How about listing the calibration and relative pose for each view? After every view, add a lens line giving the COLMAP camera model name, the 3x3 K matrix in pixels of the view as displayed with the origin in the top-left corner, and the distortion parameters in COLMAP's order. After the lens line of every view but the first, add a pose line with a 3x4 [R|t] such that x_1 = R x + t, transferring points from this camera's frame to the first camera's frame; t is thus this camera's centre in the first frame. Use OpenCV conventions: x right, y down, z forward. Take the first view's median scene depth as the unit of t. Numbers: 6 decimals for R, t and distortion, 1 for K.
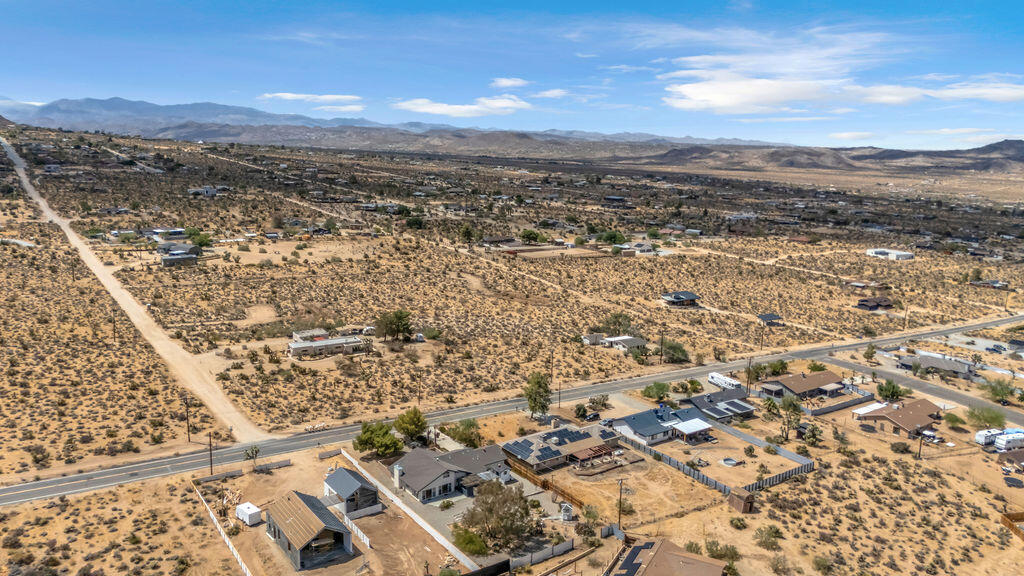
lens RADIAL K [[750.6, 0, 508.9], [0, 750.6, 289.7], [0, 0, 1]] dist [0.079965, -0.073529]
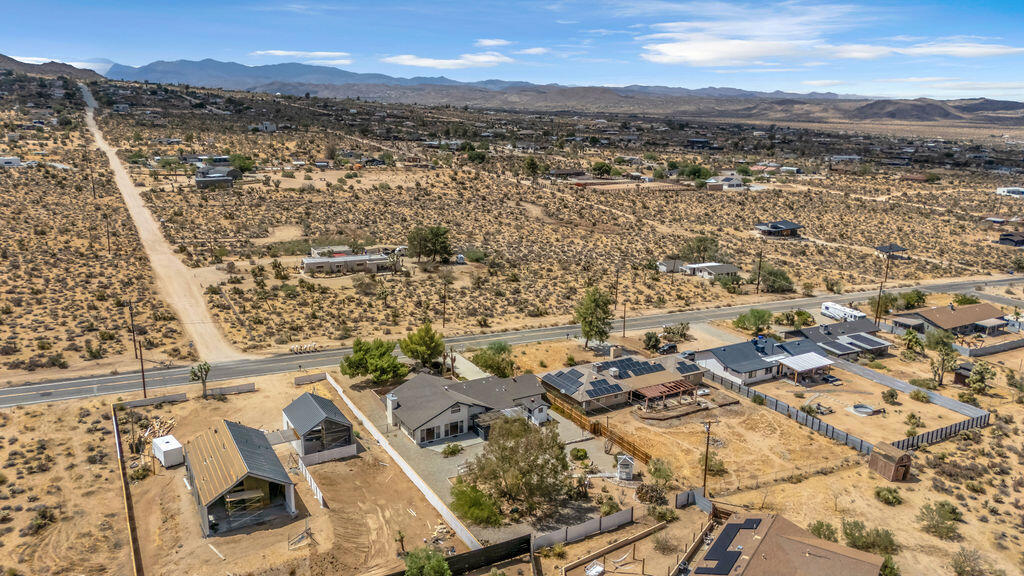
lens RADIAL K [[750.6, 0, 509.5], [0, 750.6, 287.7], [0, 0, 1]] dist [0.079965, -0.073529]
pose [[0.994839, 0.017869, -0.099883, 0.023731], [-0.012884, 0.998650, 0.050331, 0.061961], [0.100648, -0.048784, 0.993725, 0.200661]]
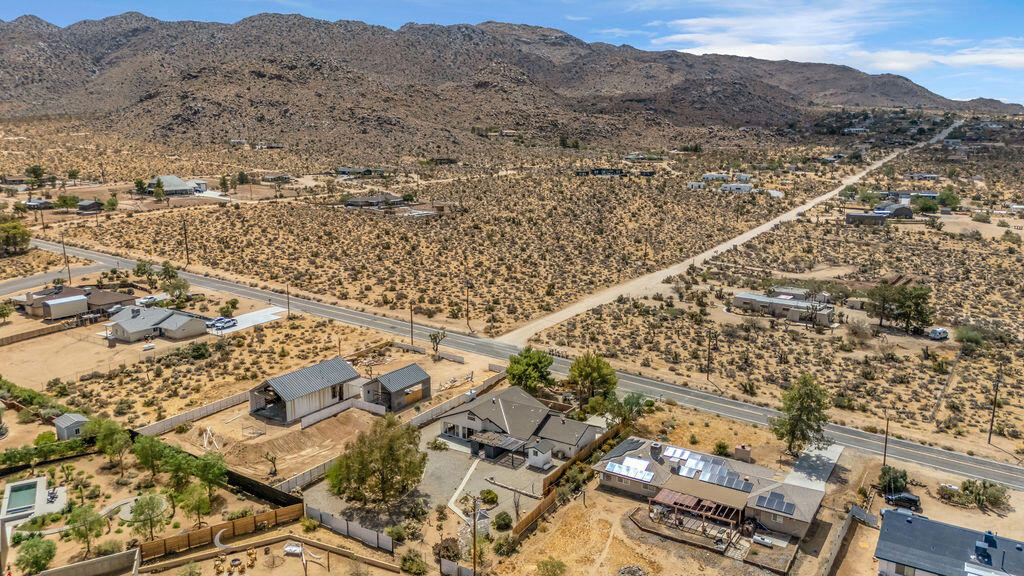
lens RADIAL K [[750.6, 0, 516.9], [0, 750.6, 288.8], [0, 0, 1]] dist [0.079965, -0.073529]
pose [[0.372056, 0.174444, -0.911671, 0.398818], [-0.172034, 0.978124, 0.116952, 0.013383], [0.912129, 0.113326, 0.393927, 0.475389]]
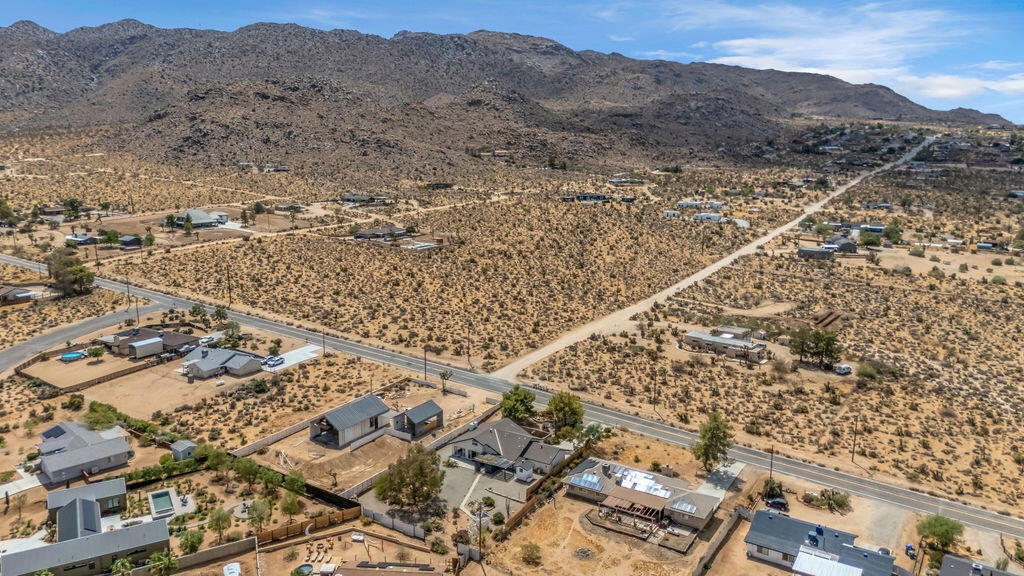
lens RADIAL K [[750.6, 0, 517.6], [0, 750.6, 286.6], [0, 0, 1]] dist [0.079965, -0.073529]
pose [[0.383581, 0.173320, -0.907098, 0.560551], [-0.176684, 0.977860, 0.112127, -0.063196], [0.906448, 0.117259, 0.405711, 0.394071]]
